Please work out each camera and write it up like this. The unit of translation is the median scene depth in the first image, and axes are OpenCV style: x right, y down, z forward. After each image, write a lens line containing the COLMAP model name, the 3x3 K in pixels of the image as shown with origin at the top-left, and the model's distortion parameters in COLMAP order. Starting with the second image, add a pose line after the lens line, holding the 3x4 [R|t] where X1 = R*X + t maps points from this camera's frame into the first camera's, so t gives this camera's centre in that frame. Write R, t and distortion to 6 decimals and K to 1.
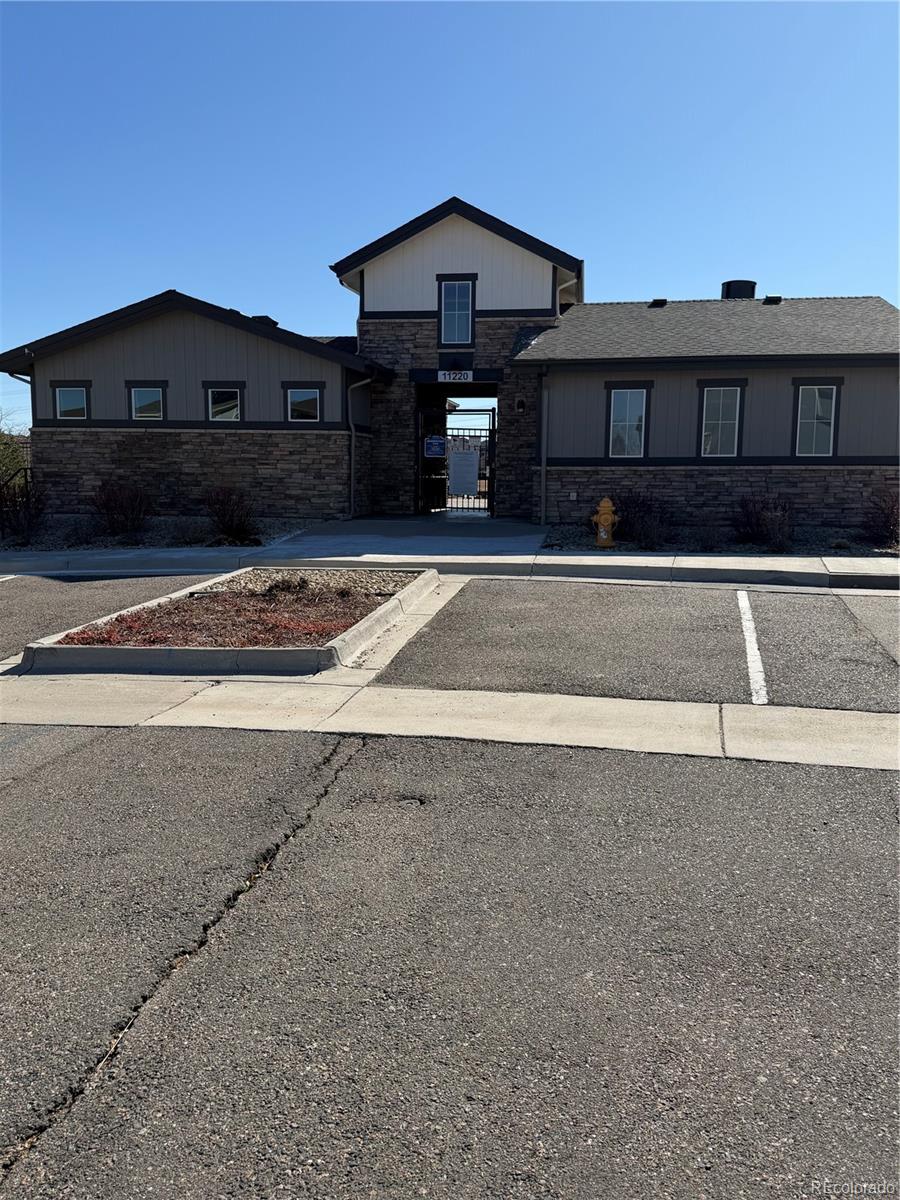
lens RADIAL K [[971.4, 0, 450.2], [0, 971.4, 601.9], [0, 0, 1]] dist [0.029851, -0.008914]
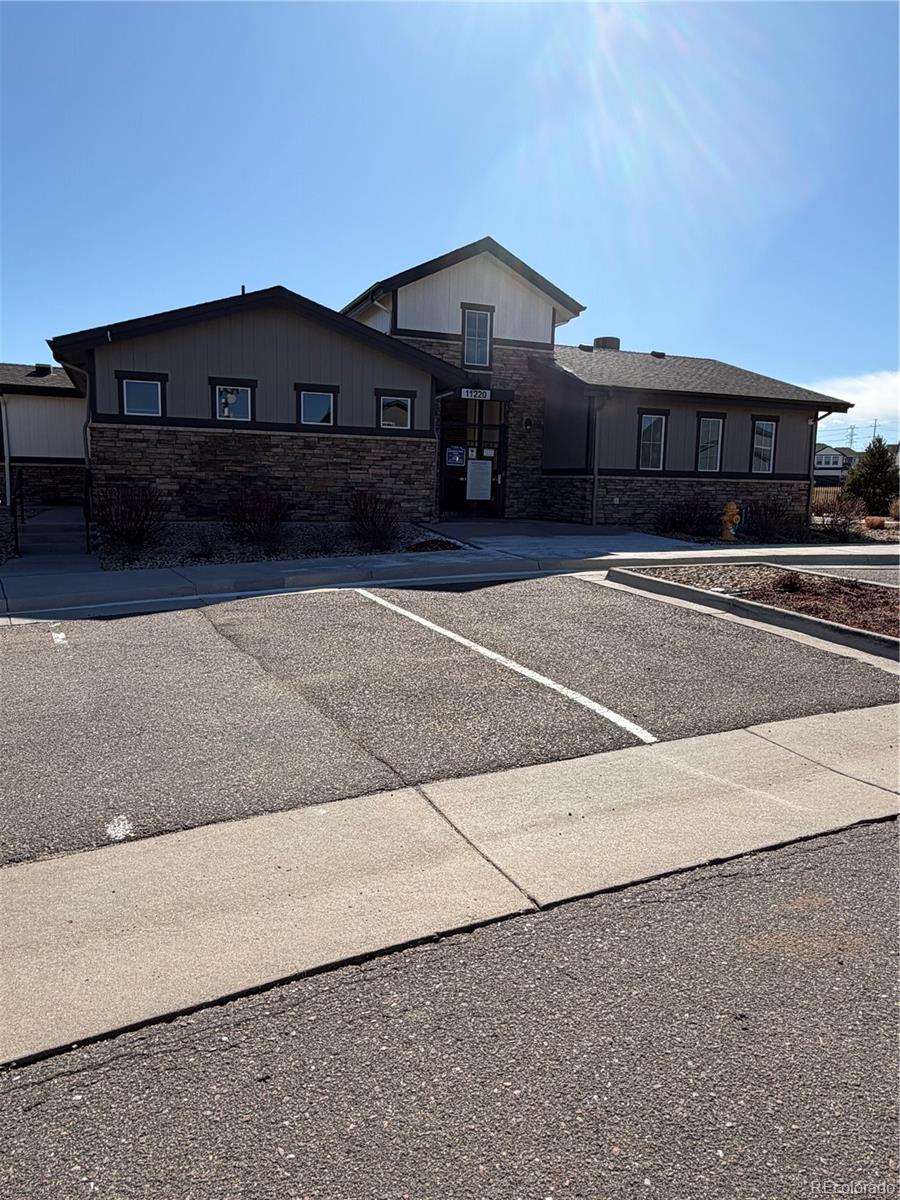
lens RADIAL K [[795.5, 0, 449.5], [0, 795.5, 600.9], [0, 0, 1]] dist [-0.038995, 0.002427]
pose [[0.866413, -0.061807, 0.495488, -0.519816], [0.054990, 0.998085, 0.028344, -0.022489], [-0.496291, 0.002689, 0.868152, 0.232543]]
